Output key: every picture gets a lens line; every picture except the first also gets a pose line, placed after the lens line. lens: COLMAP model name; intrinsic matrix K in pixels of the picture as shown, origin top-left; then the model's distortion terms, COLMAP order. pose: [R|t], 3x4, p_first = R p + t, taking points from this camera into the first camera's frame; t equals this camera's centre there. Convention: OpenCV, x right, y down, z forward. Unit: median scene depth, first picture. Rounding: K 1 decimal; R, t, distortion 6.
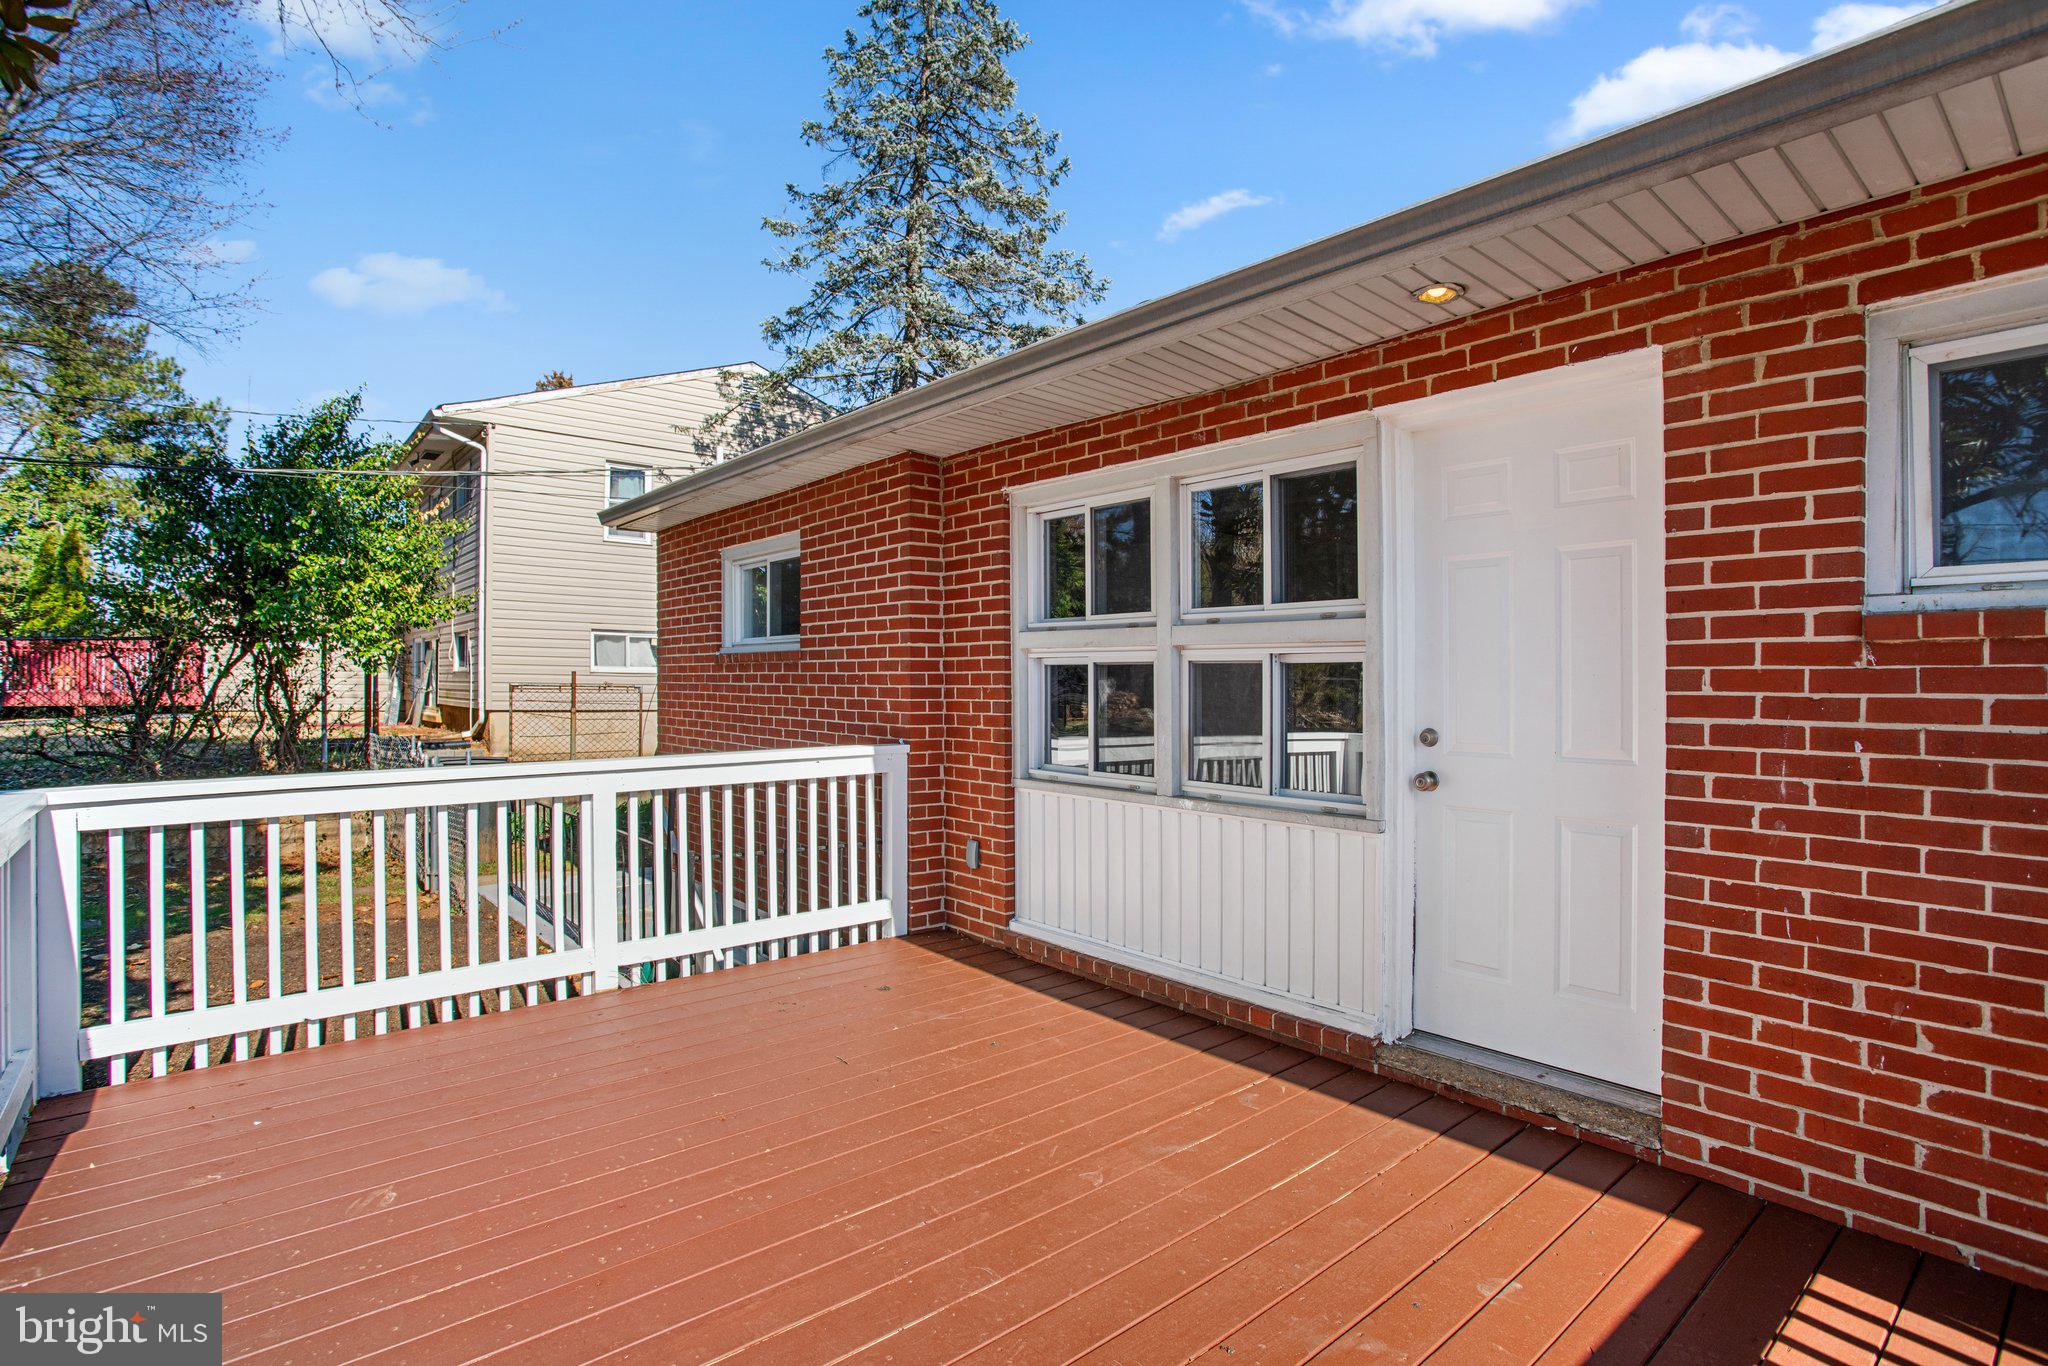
lens RADIAL K [[1037.2, 0, 1013.0], [0, 1037.2, 691.0], [0, 0, 1]] dist [-0.044610, 0.020123]
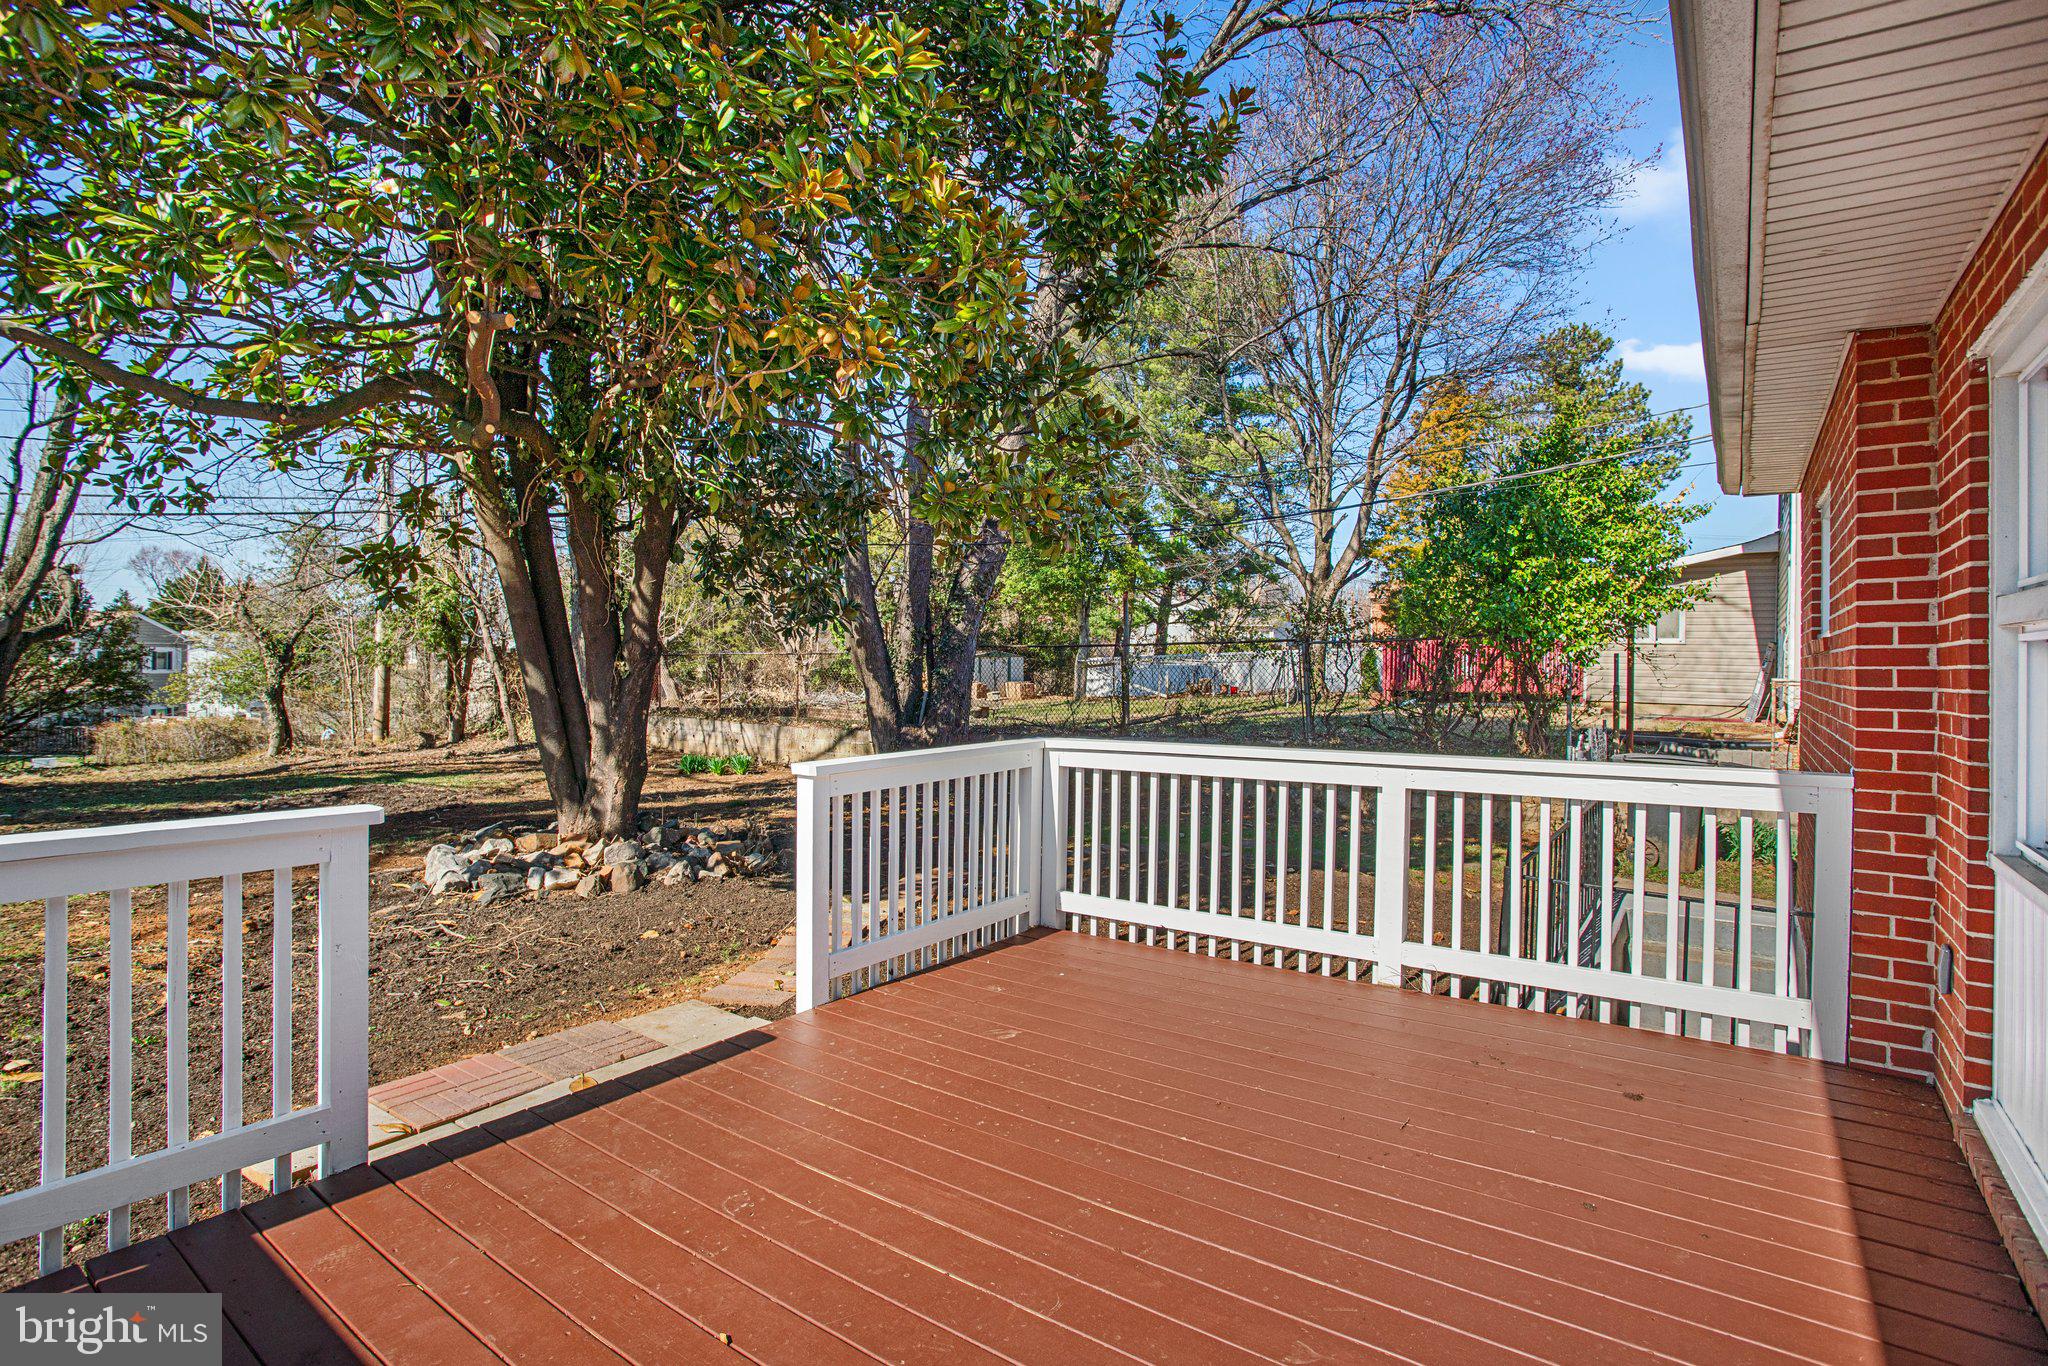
lens RADIAL K [[1031.1, 0, 1011.8], [0, 1031.1, 676.4], [0, 0, 1]] dist [-0.043076, 0.000730]
pose [[0.231459, 0.007915, -0.972812, 0.404140], [-0.015810, 0.999865, 0.004374, -0.005875], [0.972716, 0.014368, 0.231553, 0.344291]]
